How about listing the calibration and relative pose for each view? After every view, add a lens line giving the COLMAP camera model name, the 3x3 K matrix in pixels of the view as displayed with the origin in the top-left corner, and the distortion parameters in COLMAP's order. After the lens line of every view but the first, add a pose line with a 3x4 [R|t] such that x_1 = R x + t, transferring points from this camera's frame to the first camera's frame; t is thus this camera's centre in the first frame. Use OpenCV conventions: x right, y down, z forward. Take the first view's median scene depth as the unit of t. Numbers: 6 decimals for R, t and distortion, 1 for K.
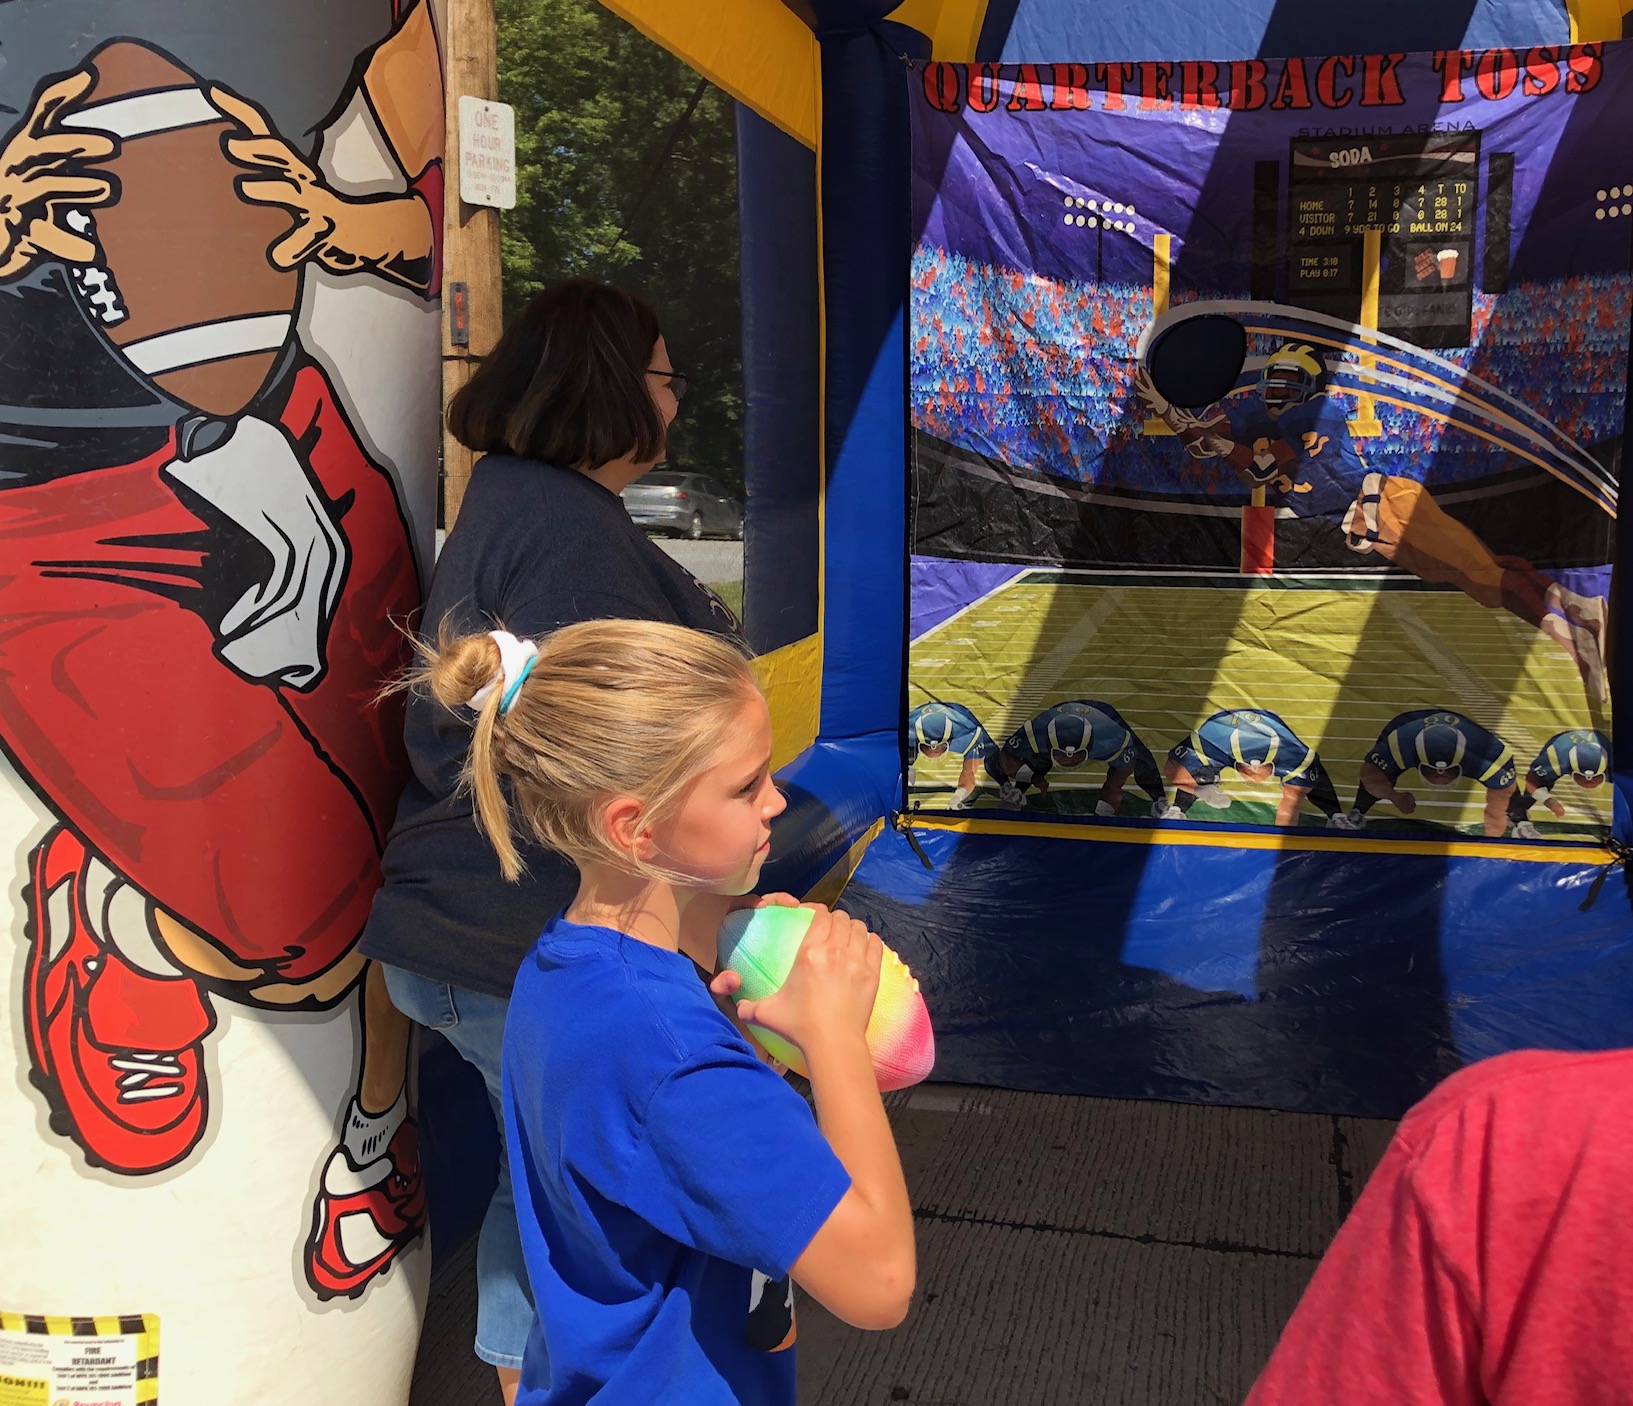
lens RADIAL K [[1580.0, 0, 817.4], [0, 1580.0, 667.6], [0, 0, 1]] dist [0.080092, -0.013359]
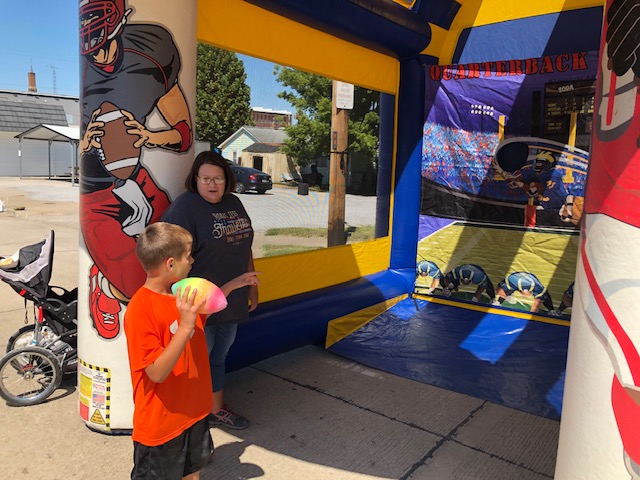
lens RADIAL K [[510.5, 0, 320.0], [0, 510.5, 240.0], [0, 0, 1]] dist [0.000681, 0.111059]
pose [[0.900057, 0.073110, -0.429596, 0.341970], [-0.074482, 0.997129, 0.013646, -0.019062], [0.429360, 0.019715, 0.902918, -0.042355]]
